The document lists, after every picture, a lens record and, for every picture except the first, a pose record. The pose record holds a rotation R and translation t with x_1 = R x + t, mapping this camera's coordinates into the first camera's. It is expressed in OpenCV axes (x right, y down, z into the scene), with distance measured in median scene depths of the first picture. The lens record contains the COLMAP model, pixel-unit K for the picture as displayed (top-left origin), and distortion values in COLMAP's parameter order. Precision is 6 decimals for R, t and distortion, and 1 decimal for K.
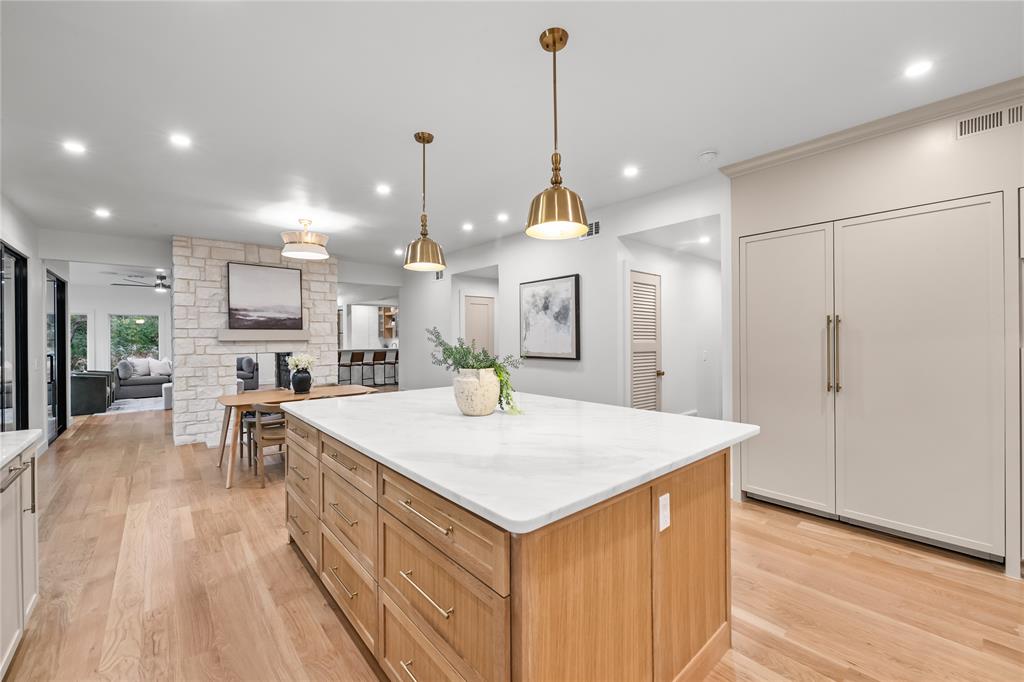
lens RADIAL K [[407.0, 0, 513.1], [0, 407.0, 341.9], [0, 0, 1]] dist [-0.002245, -0.000576]
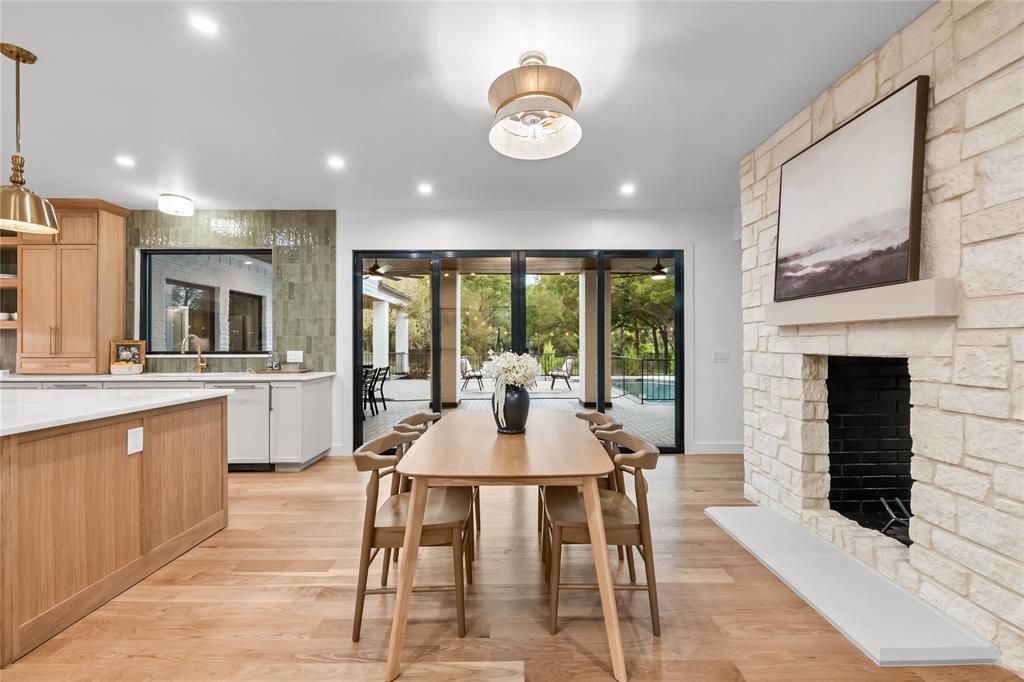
lens RADIAL K [[407.0, 0, 513.1], [0, 407.0, 341.9], [0, 0, 1]] dist [-0.002245, -0.000576]
pose [[-0.648647, 0.006931, -0.761057, -0.120814], [0.000808, 0.999964, 0.008419, 0.011814], [0.761089, 0.004846, -0.648630, 1.071880]]
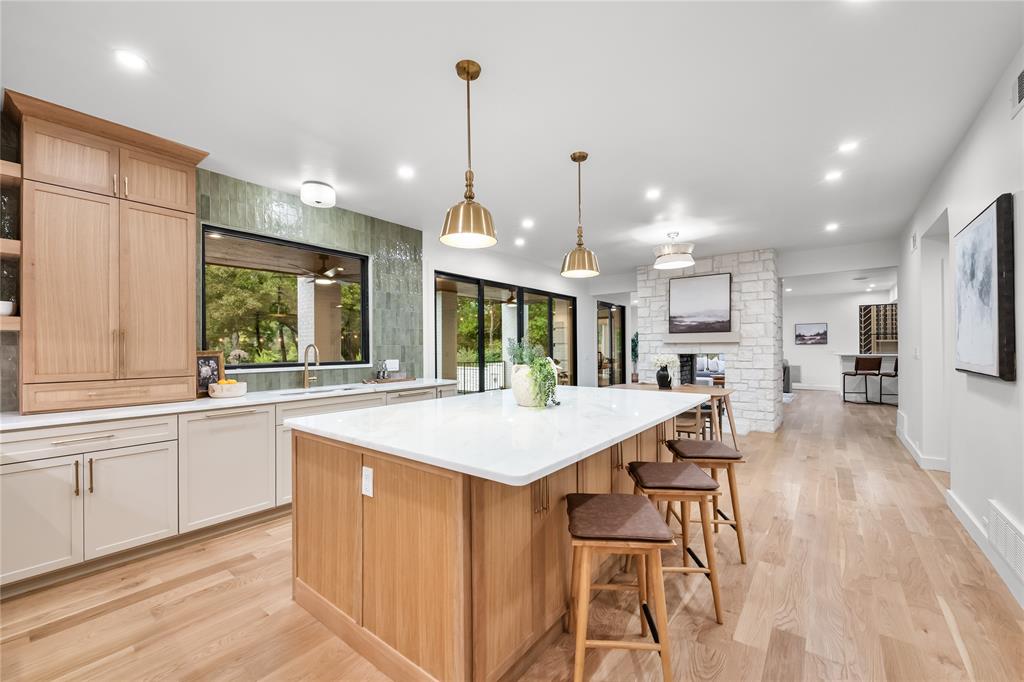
lens RADIAL K [[407.0, 0, 513.1], [0, 407.0, 341.9], [0, 0, 1]] dist [-0.002245, -0.000576]
pose [[0.197367, -0.006900, -0.980305, 0.406298], [-0.003953, 0.999961, -0.007835, 0.005306], [0.980322, 0.005422, 0.197332, 0.296819]]
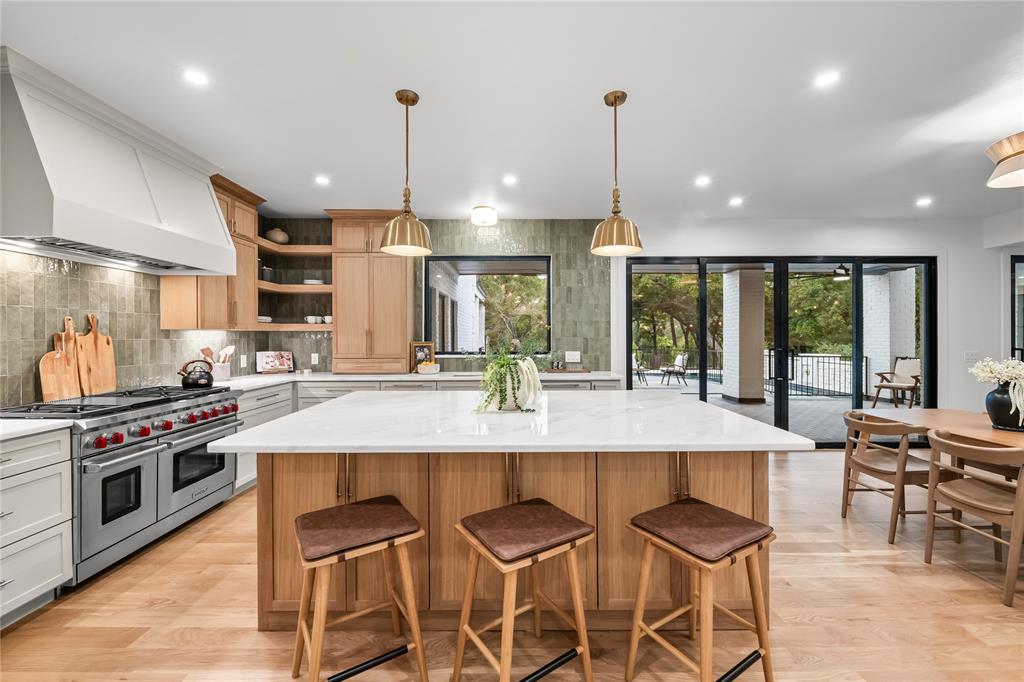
lens RADIAL K [[406.2, 0, 512.7], [0, 406.2, 335.9], [0, 0, 1]] dist [0.001542, -0.000043]
pose [[-0.652169, 0.009629, -0.758012, 0.281456], [0.000720, 0.999927, 0.012082, -0.007266], [0.758073, 0.007334, -0.652128, 0.683766]]
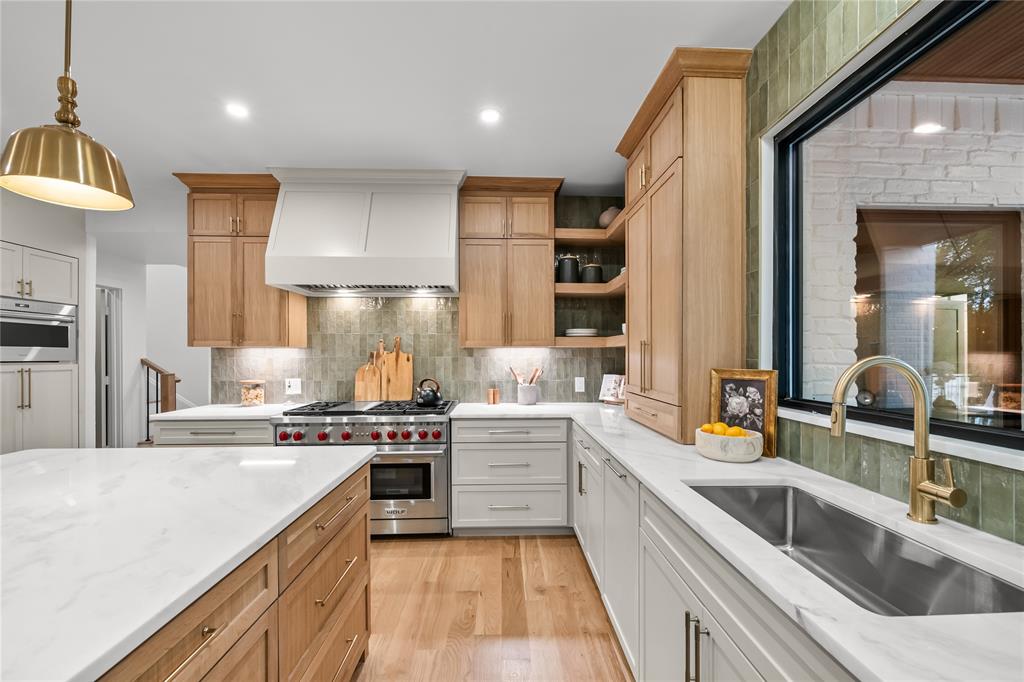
lens RADIAL K [[413.8, 0, 515.4], [0, 413.8, 355.9], [0, 0, 1]] dist [-0.001381, -0.000287]
pose [[-0.782141, 0.006629, 0.623066, -0.299594], [0.011478, 0.999927, 0.003770, 0.001222], [-0.622996, 0.010101, -0.782160, 0.356063]]
